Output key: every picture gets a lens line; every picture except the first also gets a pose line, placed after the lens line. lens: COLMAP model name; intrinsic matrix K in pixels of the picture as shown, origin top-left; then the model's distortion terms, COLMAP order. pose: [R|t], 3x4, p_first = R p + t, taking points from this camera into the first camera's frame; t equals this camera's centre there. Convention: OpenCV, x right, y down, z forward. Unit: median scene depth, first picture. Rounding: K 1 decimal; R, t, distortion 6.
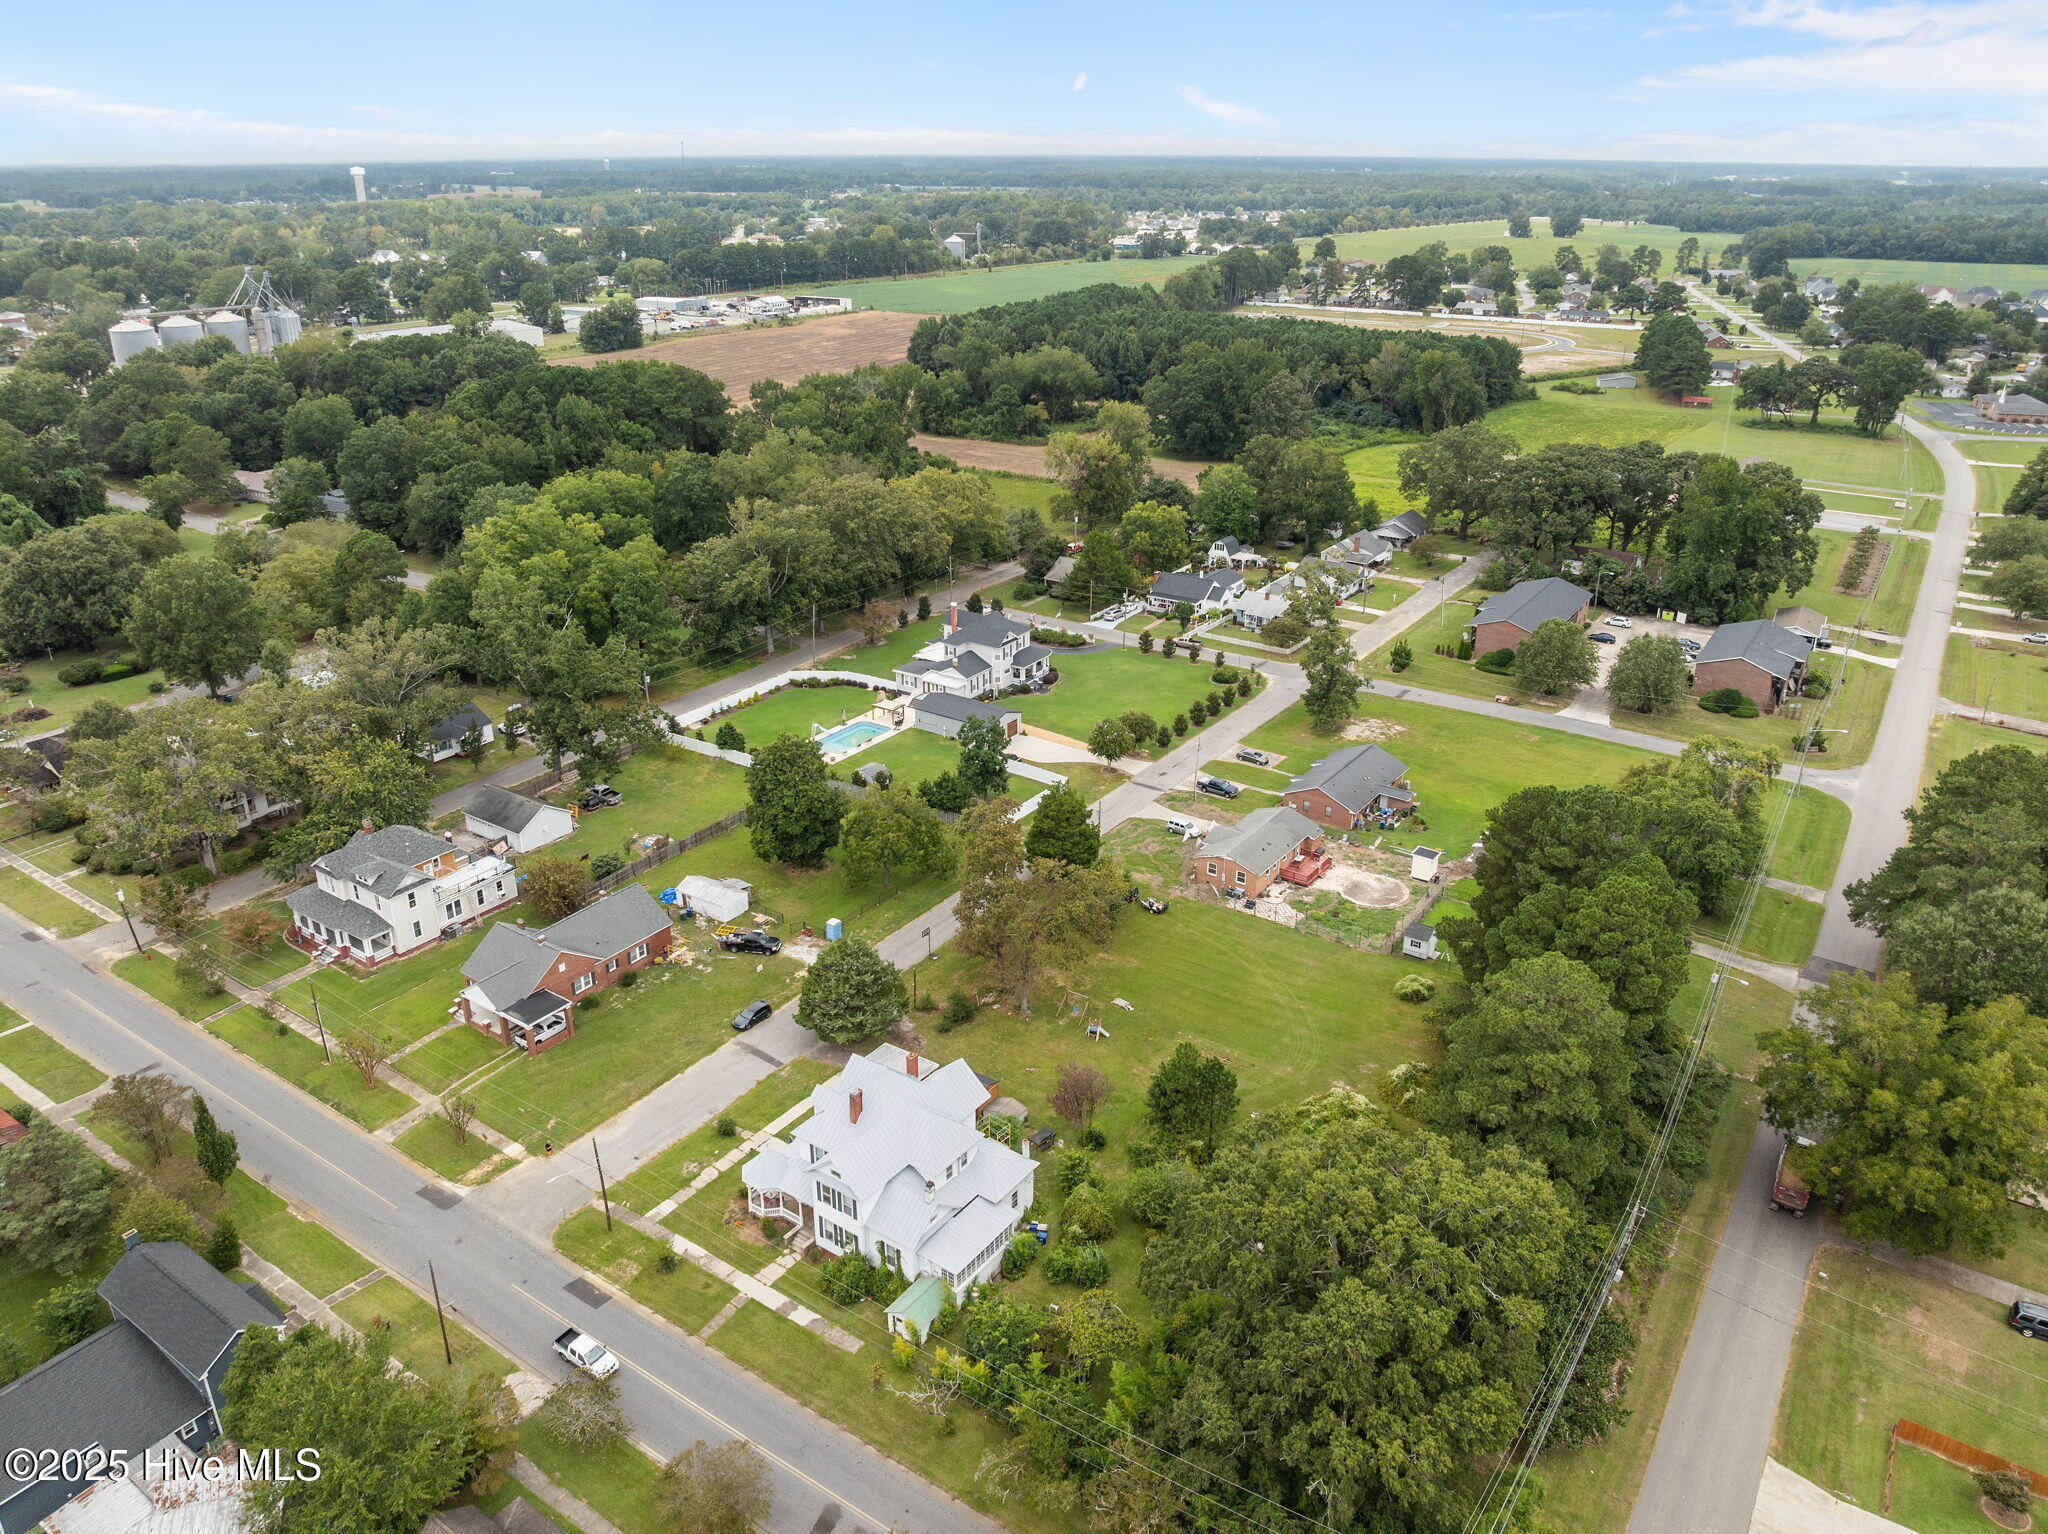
lens RADIAL K [[1456.8, 0, 1029.2], [0, 1456.8, 768.9], [0, 0, 1]] dist [-0.032477, 0.009514]
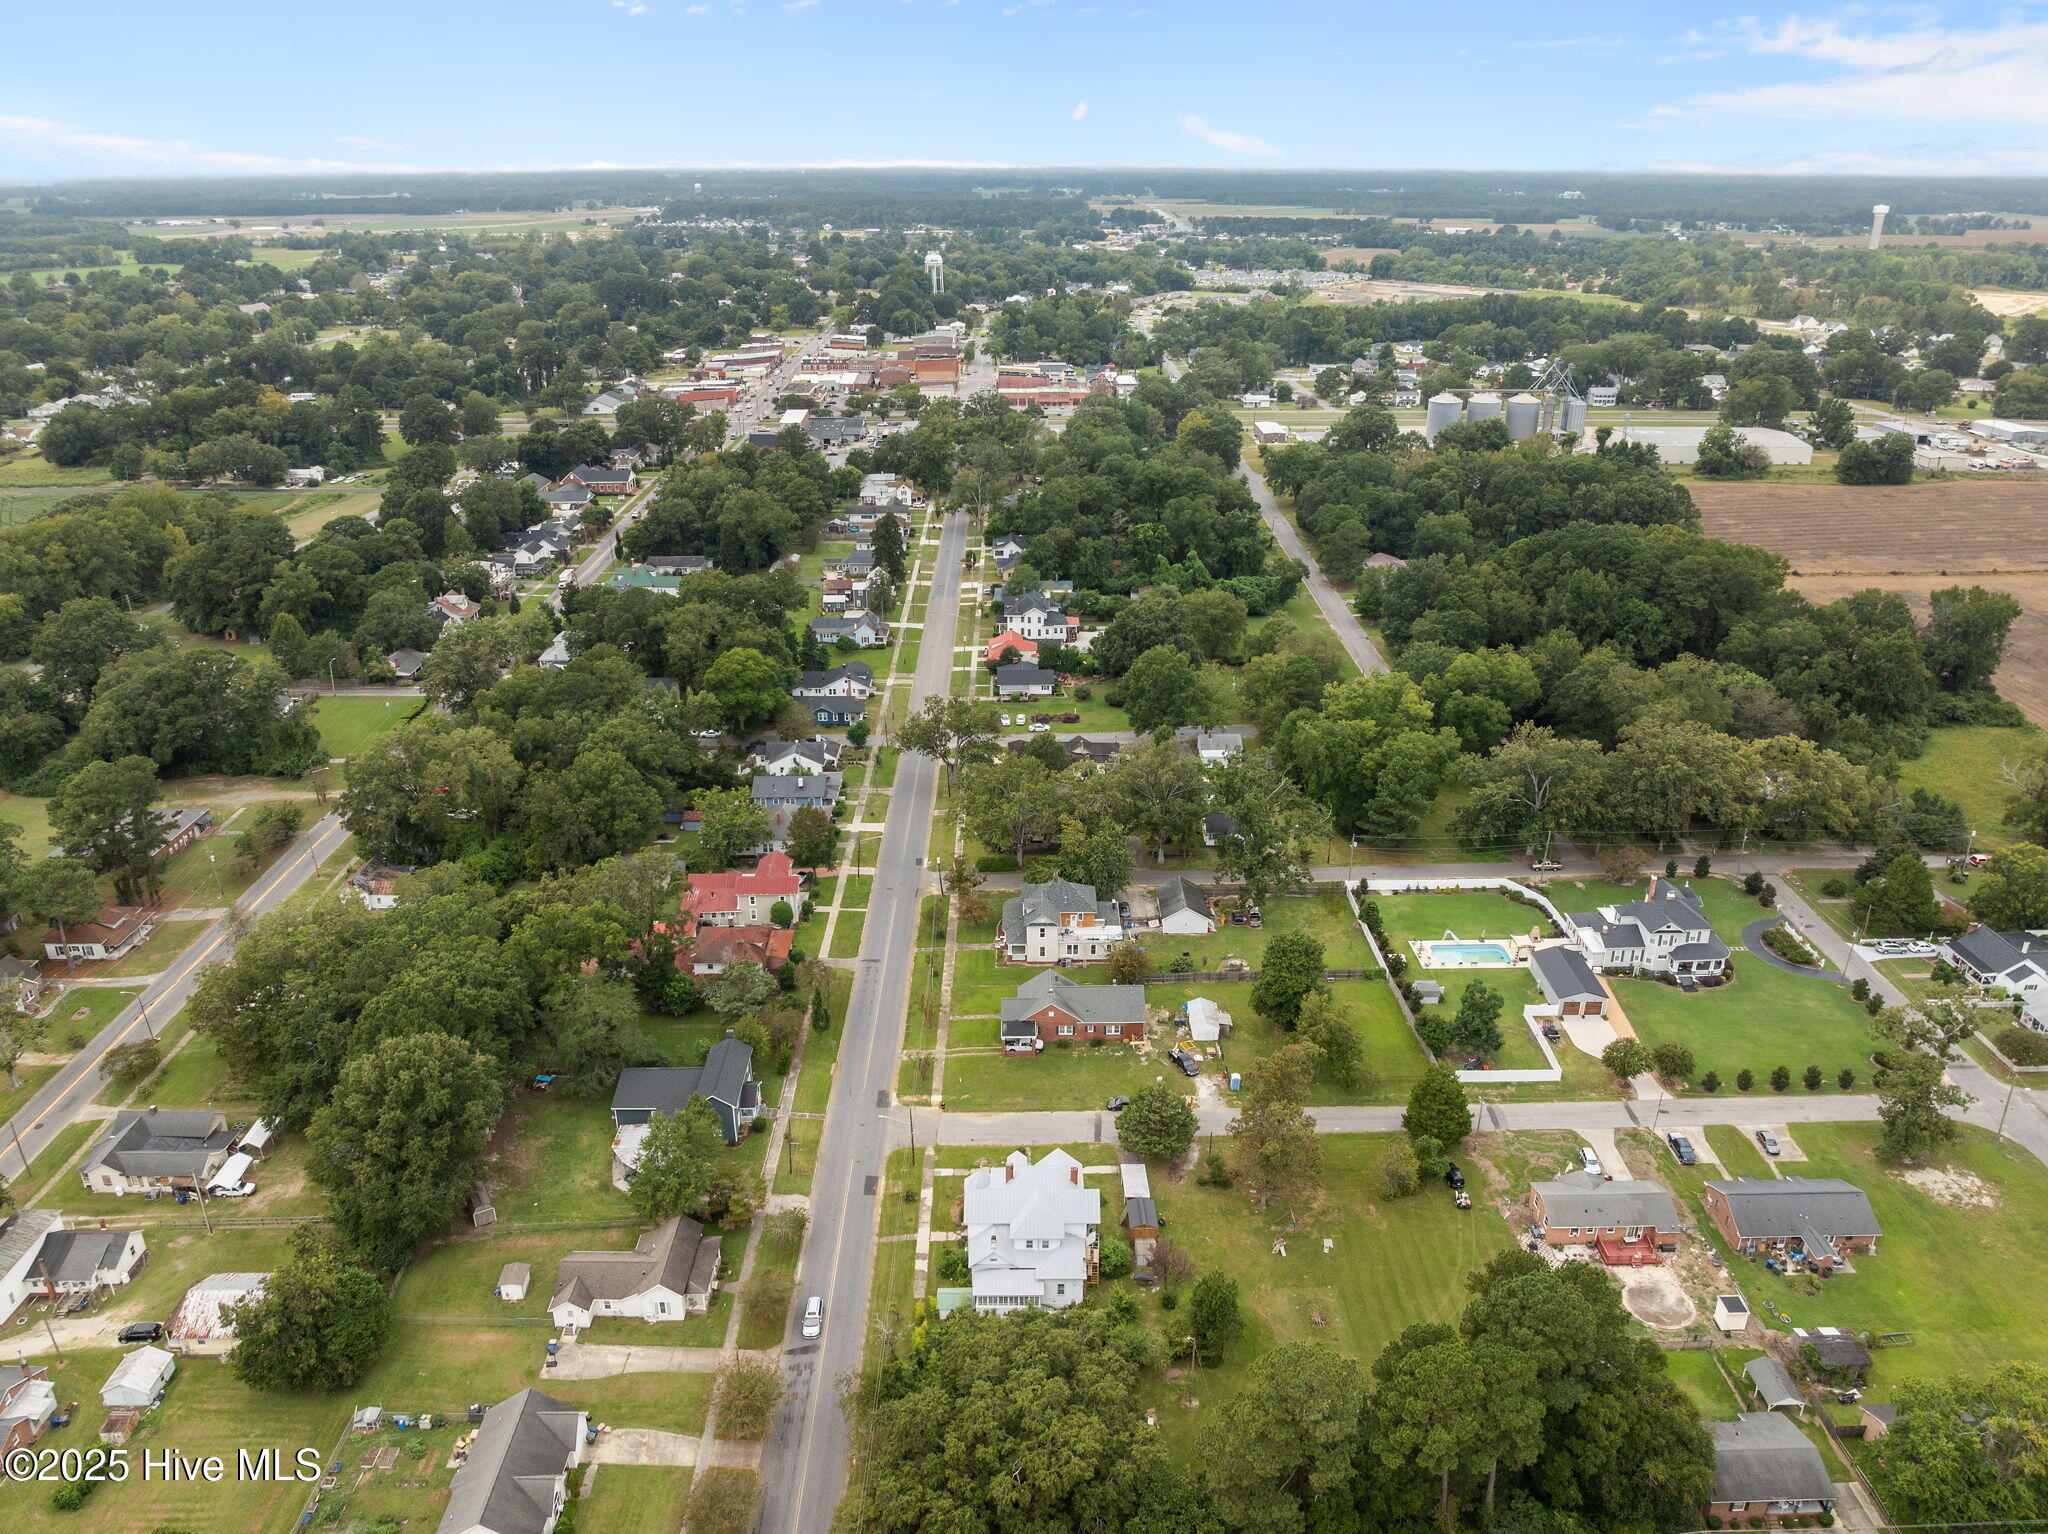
lens RADIAL K [[1456.8, 0, 1026.0], [0, 1456.8, 762.6], [0, 0, 1]] dist [-0.032477, 0.009514]
pose [[0.575203, 0.314209, -0.755257, 0.502882], [-0.317605, 0.936637, 0.147781, -0.224771], [0.753836, 0.154869, 0.638551, -0.024386]]
